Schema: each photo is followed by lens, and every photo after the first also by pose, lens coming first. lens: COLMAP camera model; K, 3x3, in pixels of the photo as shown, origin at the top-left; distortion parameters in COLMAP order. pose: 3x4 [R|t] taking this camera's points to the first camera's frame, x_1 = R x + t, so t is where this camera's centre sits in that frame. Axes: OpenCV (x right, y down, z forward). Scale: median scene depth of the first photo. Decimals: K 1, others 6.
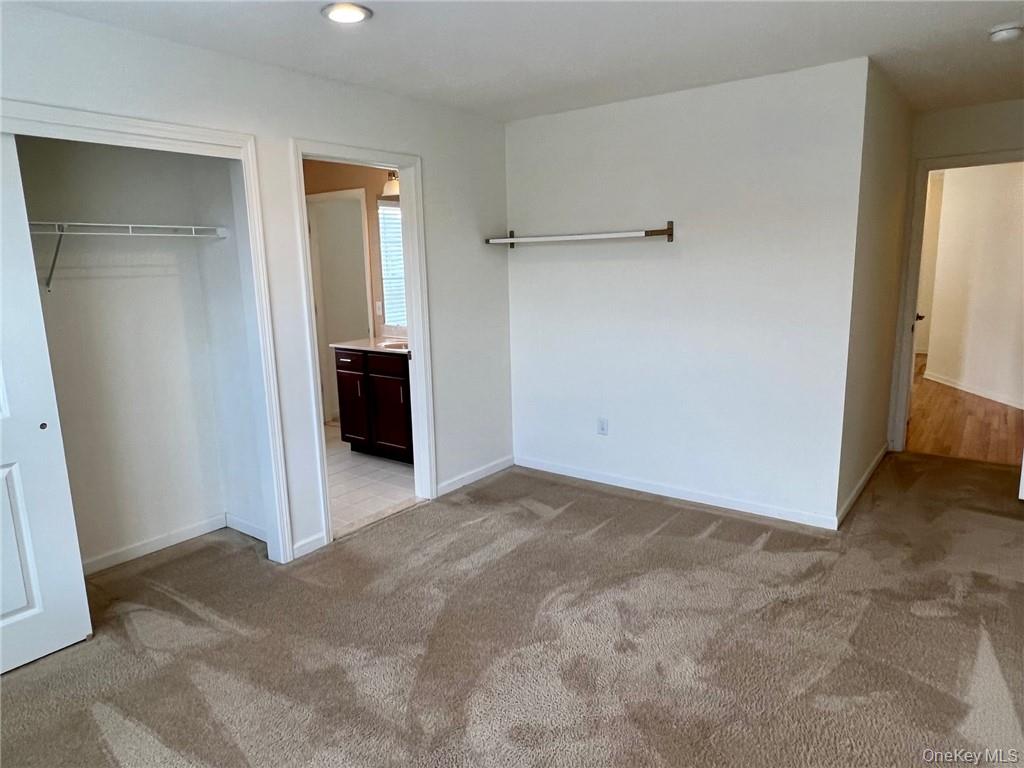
lens RADIAL K [[663.9, 0, 512.6], [0, 663.9, 383.6], [0, 0, 1]] dist [-0.002987, -0.001151]
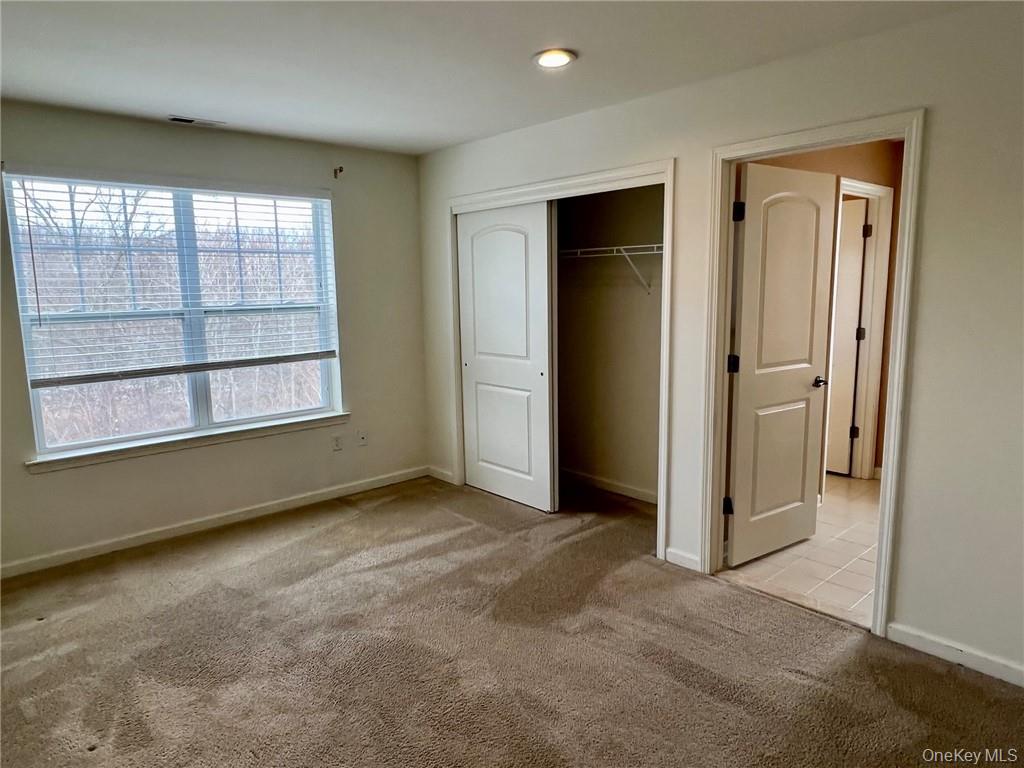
lens RADIAL K [[663.9, 0, 509.2], [0, 663.9, 388.1], [0, 0, 1]] dist [-0.002987, -0.001151]
pose [[-0.203515, 0.181086, -0.962180, 0.772903], [-0.156726, 0.964048, 0.214588, -0.207609], [0.966446, 0.194471, -0.167817, 1.011394]]
